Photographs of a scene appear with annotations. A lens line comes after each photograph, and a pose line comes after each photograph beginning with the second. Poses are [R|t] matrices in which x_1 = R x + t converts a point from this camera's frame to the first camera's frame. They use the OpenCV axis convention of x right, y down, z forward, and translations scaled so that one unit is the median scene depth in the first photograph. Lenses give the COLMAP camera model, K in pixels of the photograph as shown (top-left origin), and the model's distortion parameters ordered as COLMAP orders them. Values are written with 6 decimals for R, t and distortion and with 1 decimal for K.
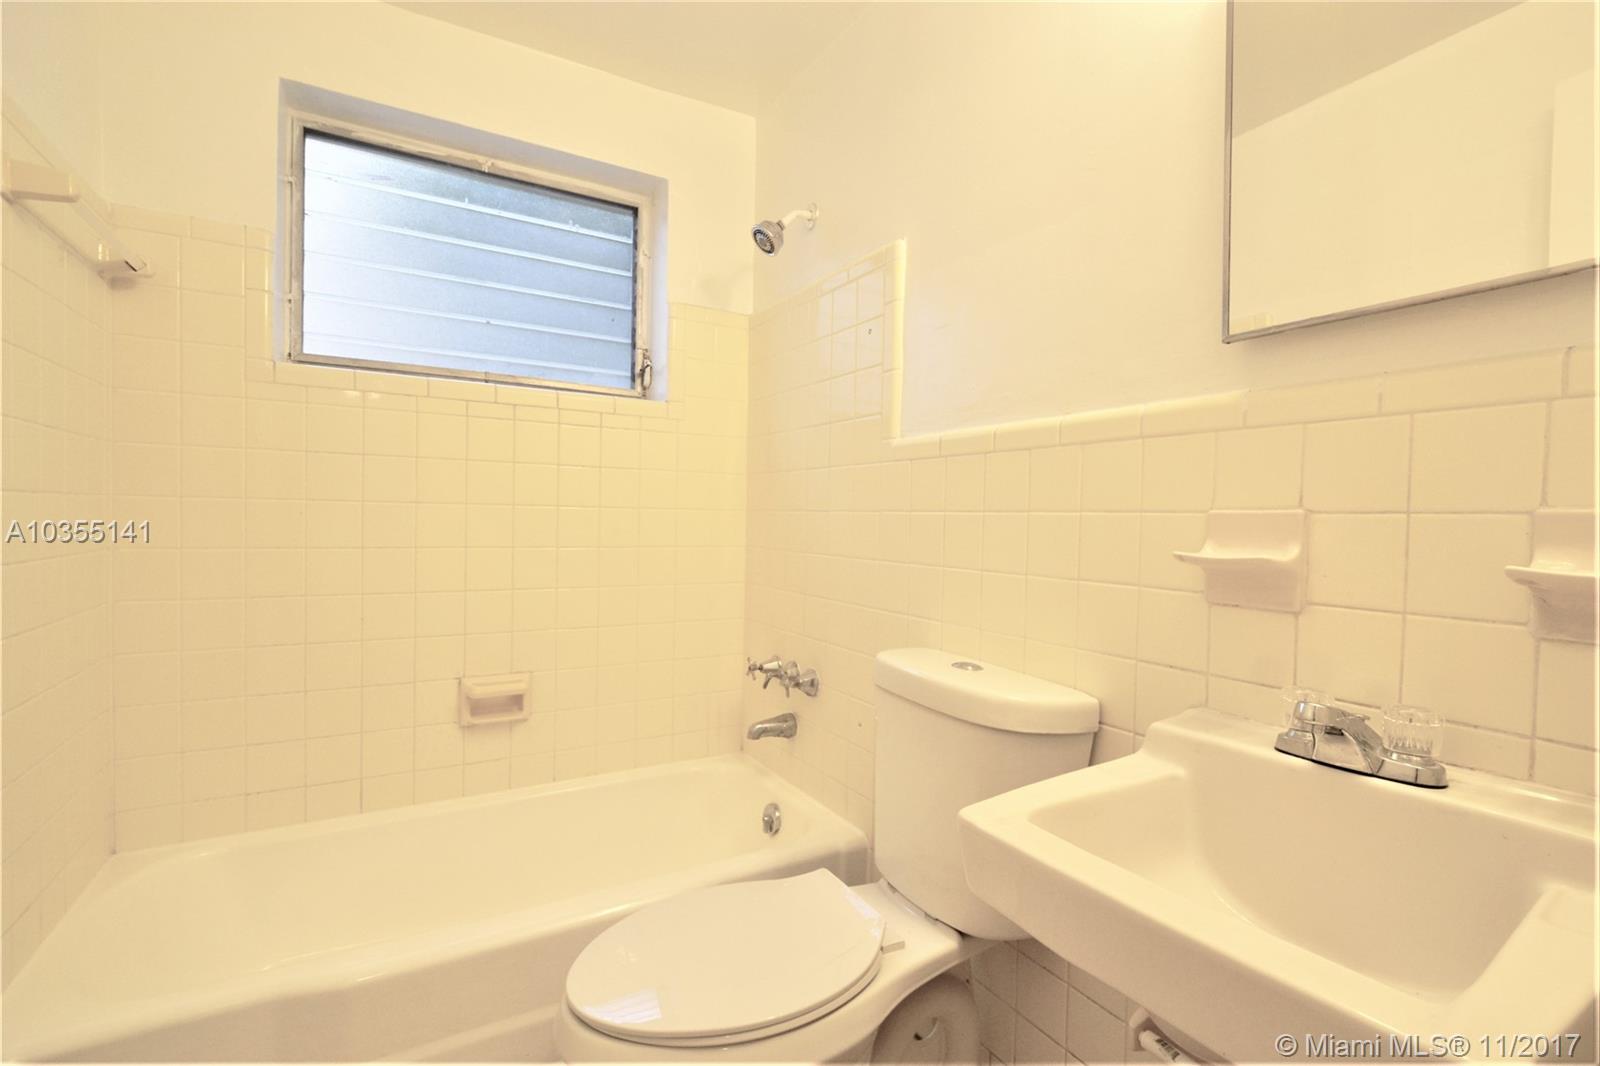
lens RADIAL K [[729.7, 0, 801.3], [0, 729.7, 525.5], [0, 0, 1]] dist [0.012554, -0.001546]
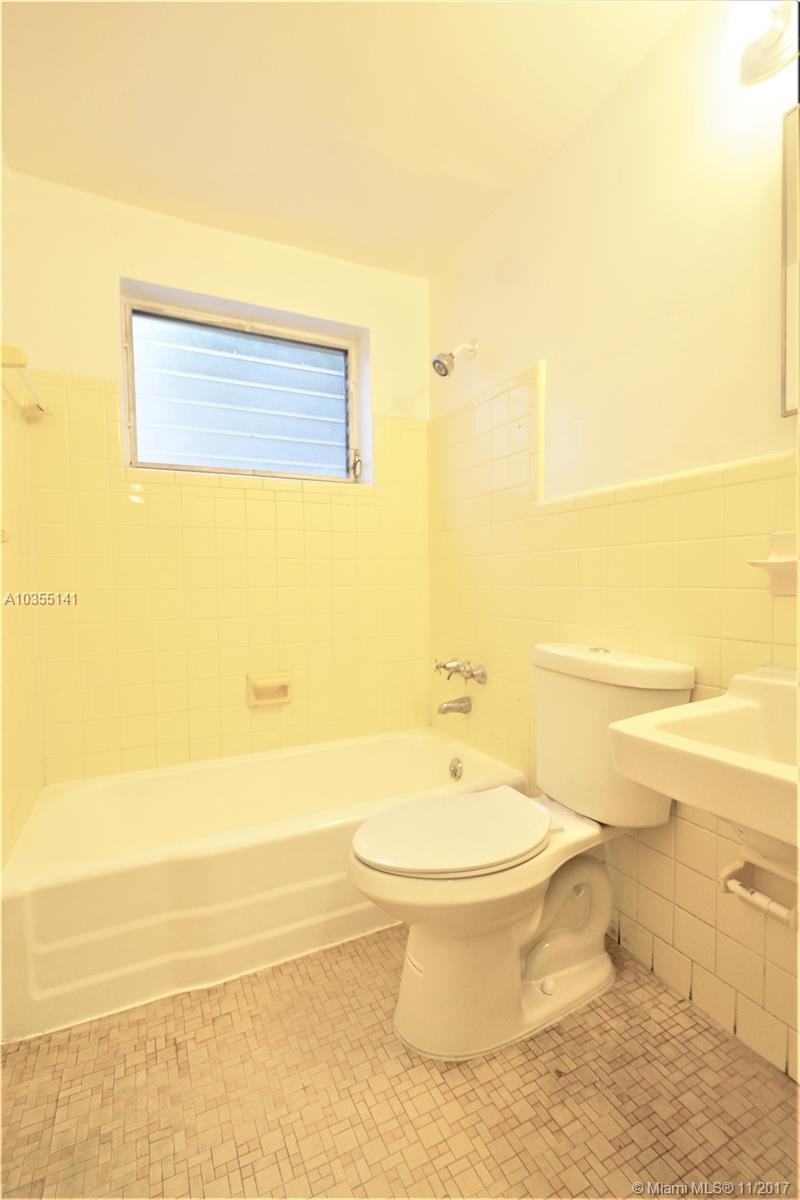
lens RADIAL K [[547.3, 0, 401.3], [0, 547.3, 604.1], [0, 0, 1]] dist [0.012554, -0.001546]
pose [[0.997016, -0.028835, -0.071613, -0.067024], [0.031119, 0.999035, 0.030986, 0.039304], [0.070651, -0.033122, 0.996951, -0.095542]]
